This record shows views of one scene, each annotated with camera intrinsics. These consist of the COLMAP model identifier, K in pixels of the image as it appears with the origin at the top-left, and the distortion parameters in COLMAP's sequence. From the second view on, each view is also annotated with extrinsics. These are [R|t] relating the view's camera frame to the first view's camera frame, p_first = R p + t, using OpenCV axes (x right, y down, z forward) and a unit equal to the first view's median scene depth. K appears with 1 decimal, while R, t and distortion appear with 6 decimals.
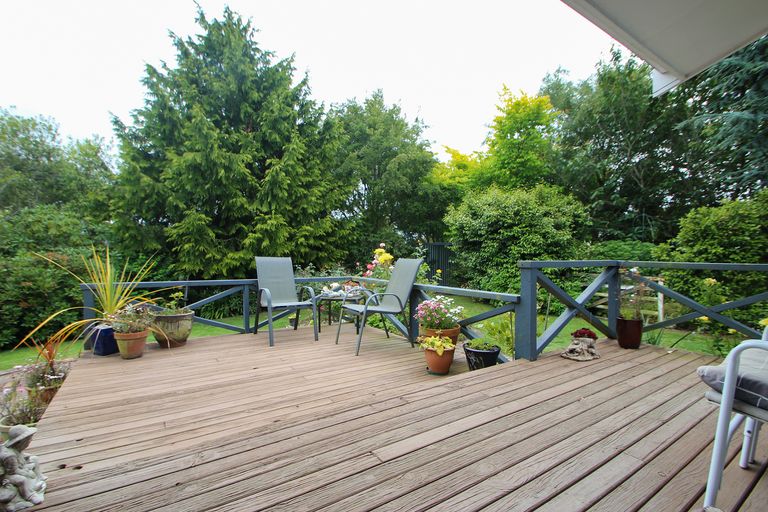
lens RADIAL K [[348.6, 0, 374.6], [0, 348.6, 259.8], [0, 0, 1]] dist [-0.004794, -0.000811]
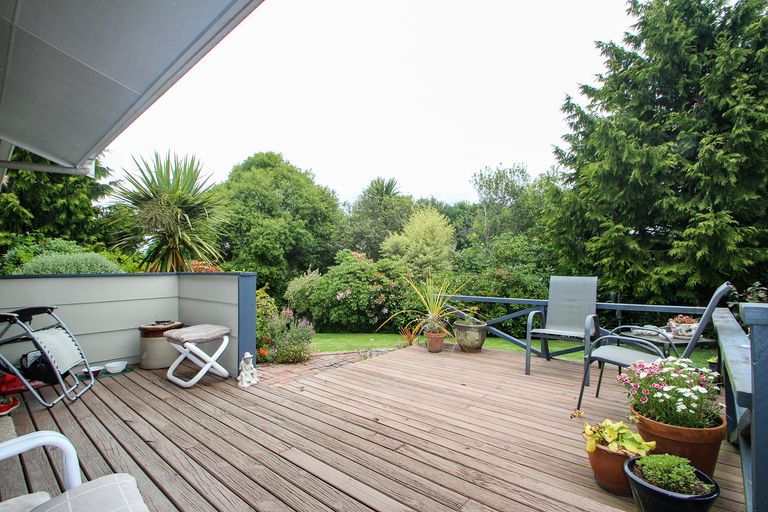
lens RADIAL K [[348.6, 0, 374.6], [0, 348.6, 259.8], [0, 0, 1]] dist [-0.004794, -0.000811]
pose [[0.291820, -0.033937, -0.955871, 0.707322], [0.001262, 0.999383, -0.035097, -0.034293], [0.956472, 0.009036, 0.291683, 0.511117]]
